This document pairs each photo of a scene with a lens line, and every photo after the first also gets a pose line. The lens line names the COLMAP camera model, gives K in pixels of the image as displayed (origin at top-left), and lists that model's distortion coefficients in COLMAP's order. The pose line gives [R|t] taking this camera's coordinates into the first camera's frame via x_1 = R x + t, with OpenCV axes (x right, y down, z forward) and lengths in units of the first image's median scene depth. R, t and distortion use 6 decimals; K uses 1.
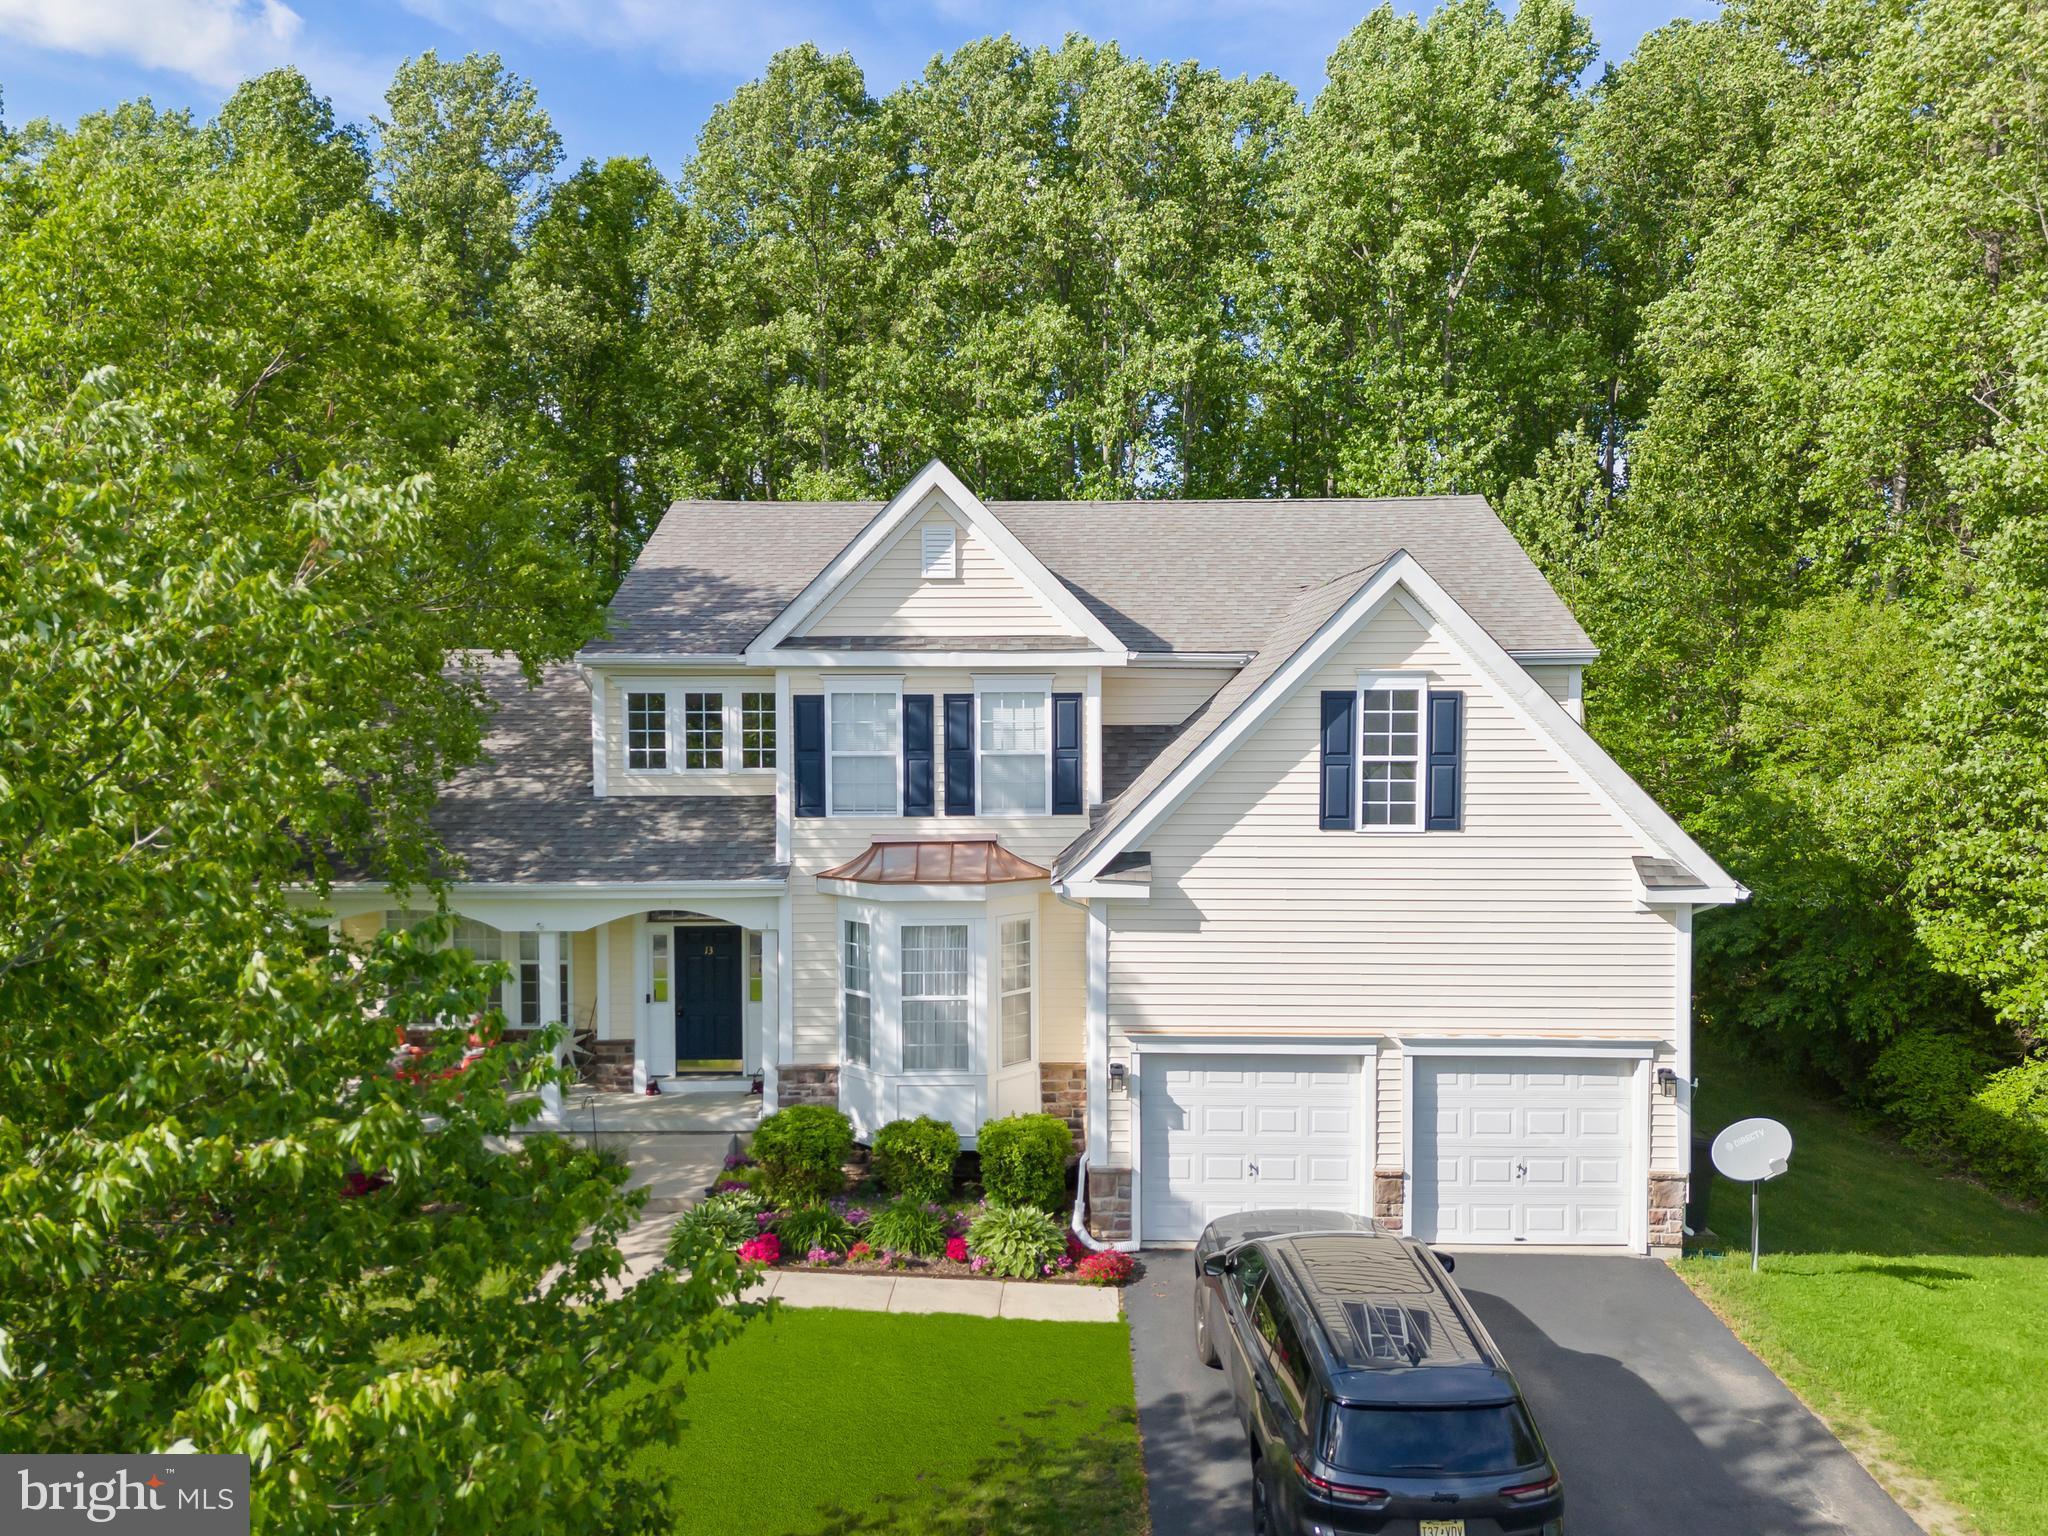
lens RADIAL K [[1490.4, 0, 1039.9], [0, 1490.4, 791.8], [0, 0, 1]] dist [0.046446, -0.048918]
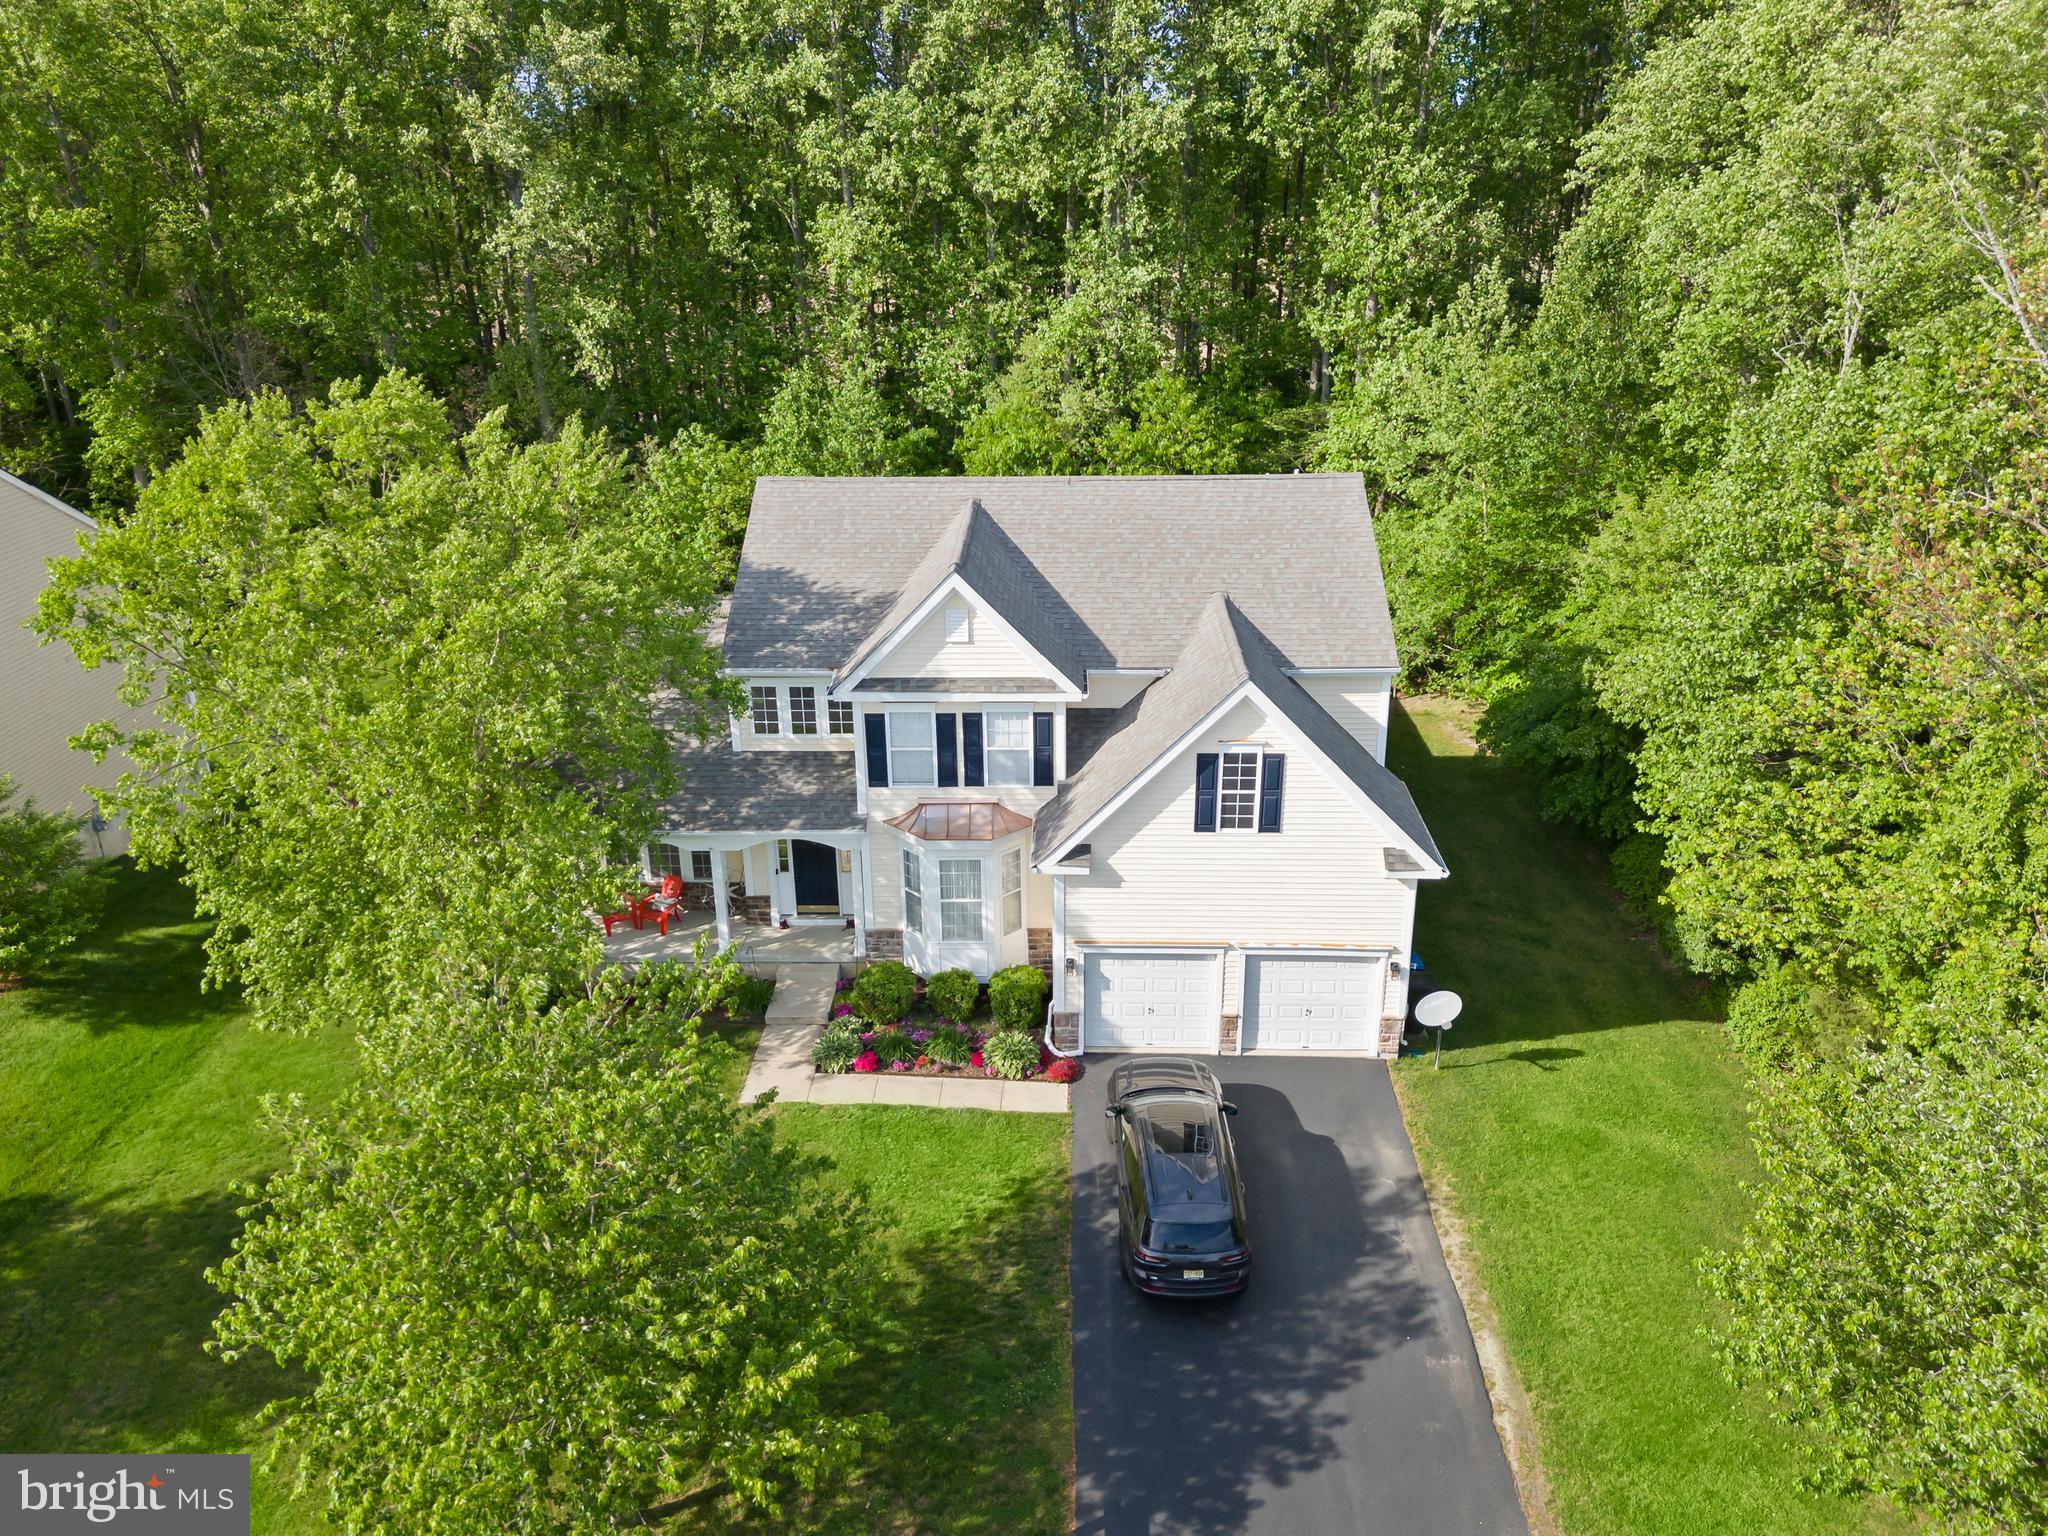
lens RADIAL K [[1490.4, 0, 1039.9], [0, 1490.4, 791.8], [0, 0, 1]] dist [0.046446, -0.048918]
pose [[0.999901, 0.000589, -0.014090, 0.038241], [0.004230, 0.940595, 0.339505, -0.529718], [0.013453, -0.339531, 0.940499, -0.486139]]
